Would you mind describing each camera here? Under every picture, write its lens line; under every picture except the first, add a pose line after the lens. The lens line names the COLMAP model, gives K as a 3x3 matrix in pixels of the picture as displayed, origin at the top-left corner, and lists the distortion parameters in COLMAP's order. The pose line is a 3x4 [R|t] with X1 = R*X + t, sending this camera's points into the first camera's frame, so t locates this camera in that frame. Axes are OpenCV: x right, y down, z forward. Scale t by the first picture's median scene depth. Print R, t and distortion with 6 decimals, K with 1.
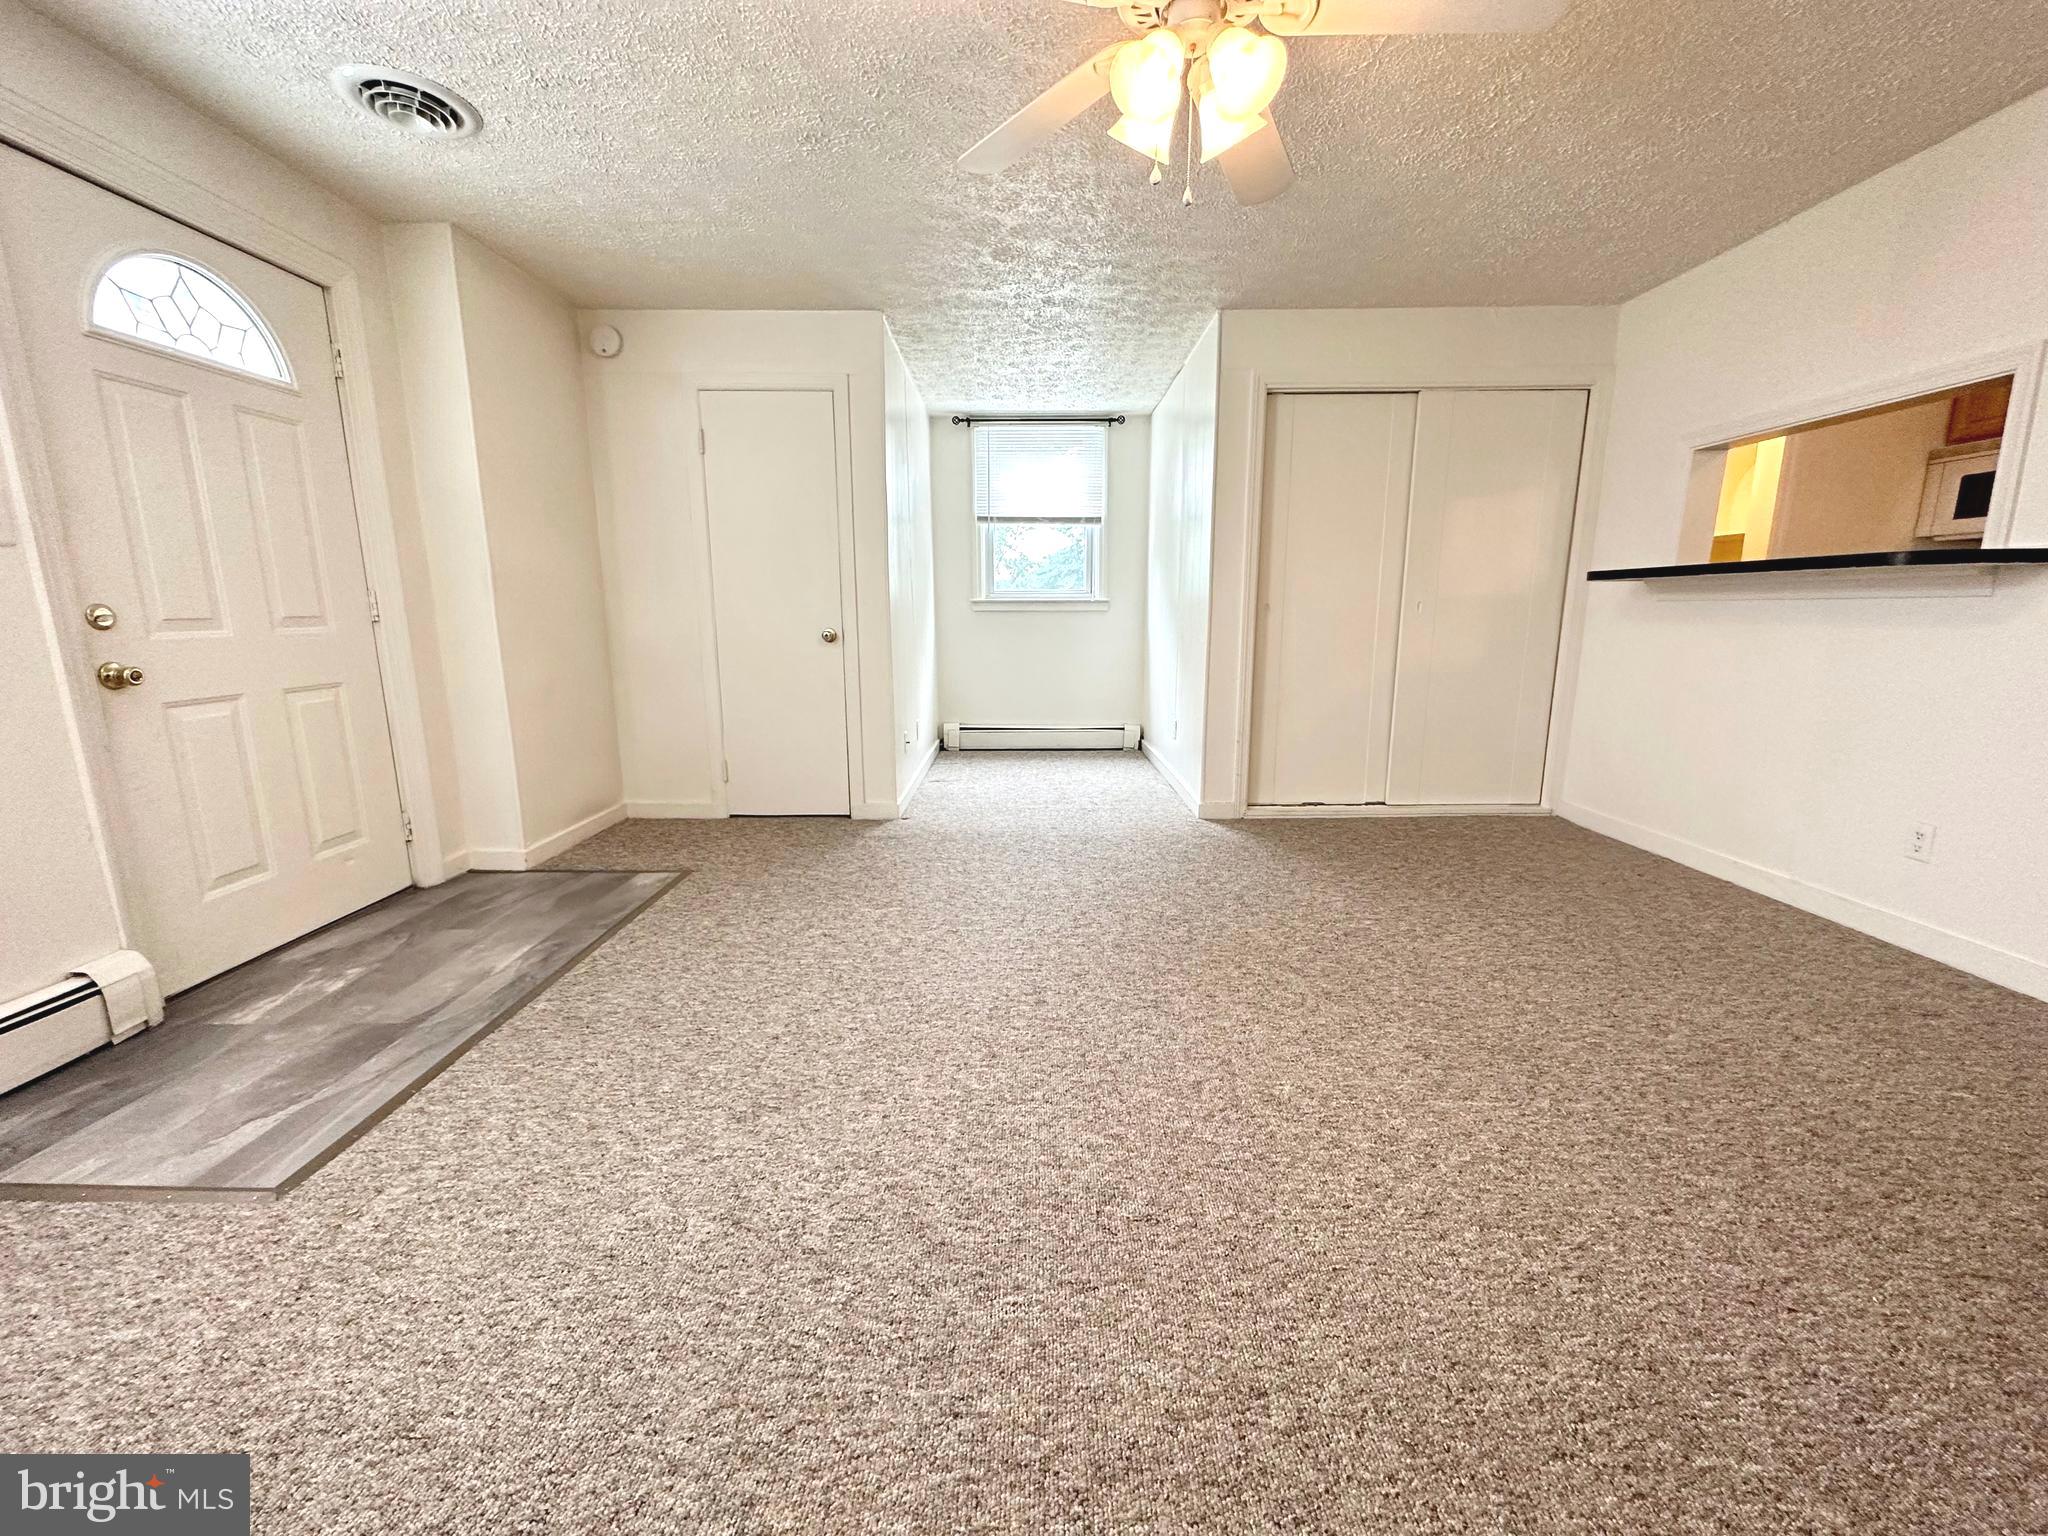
lens RADIAL K [[811.8, 0, 1021.6], [0, 811.8, 766.3], [0, 0, 1]] dist [0.002135, -0.000603]
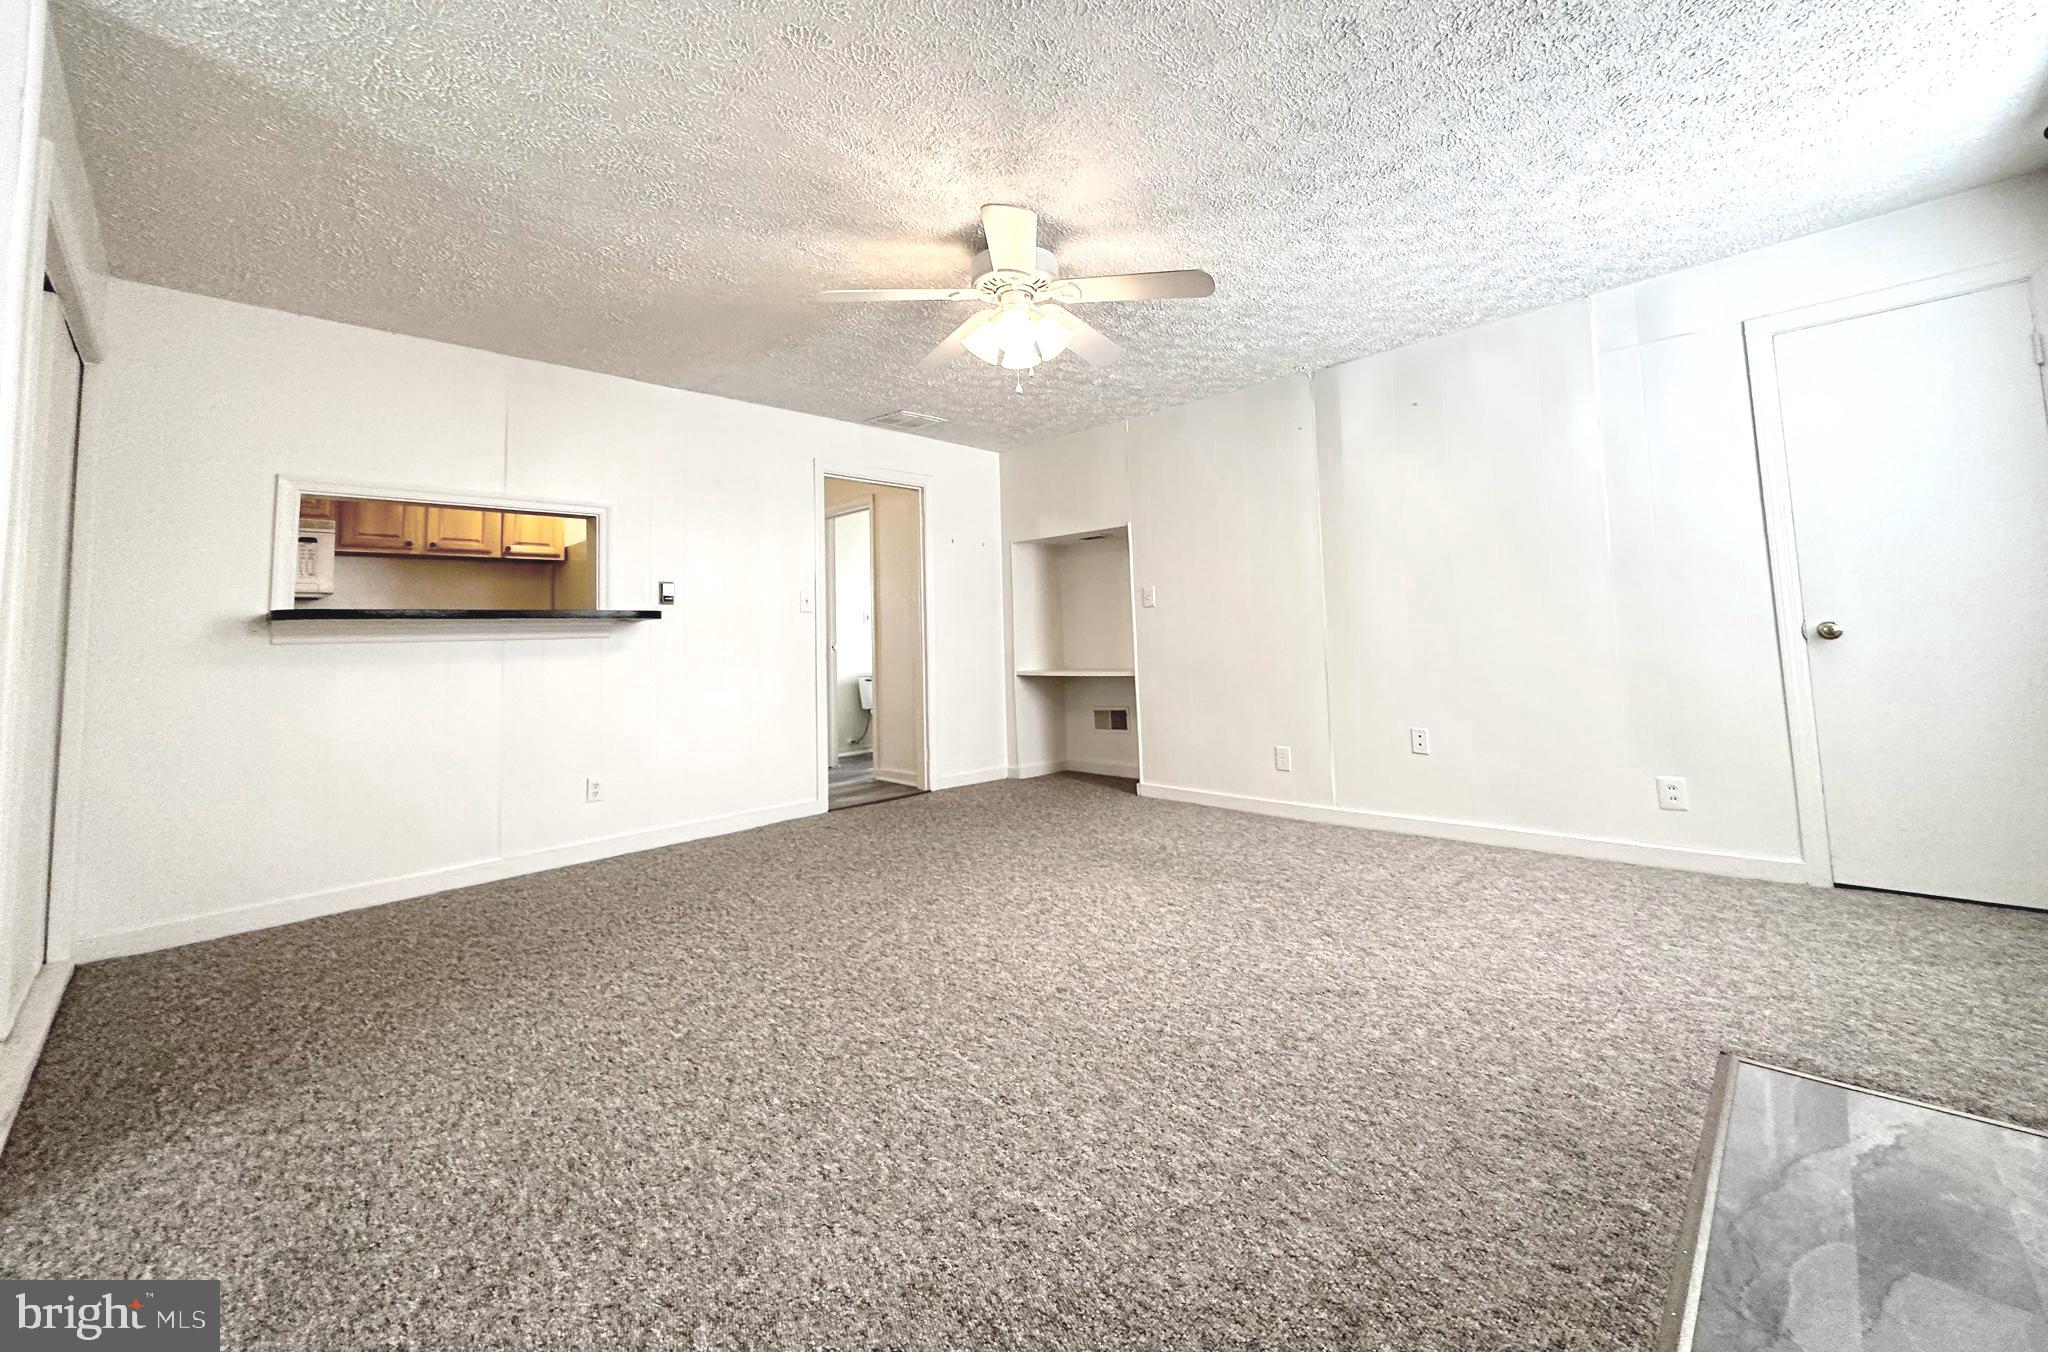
lens RADIAL K [[806.0, 0, 1025.6], [0, 806.0, 675.7], [0, 0, 1]] dist [0.000918, -0.000012]
pose [[-0.714298, -0.006694, 0.699810, -0.615958], [0.163874, 0.970554, 0.176551, -0.274463], [-0.680385, 0.240790, -0.692168, 1.508572]]
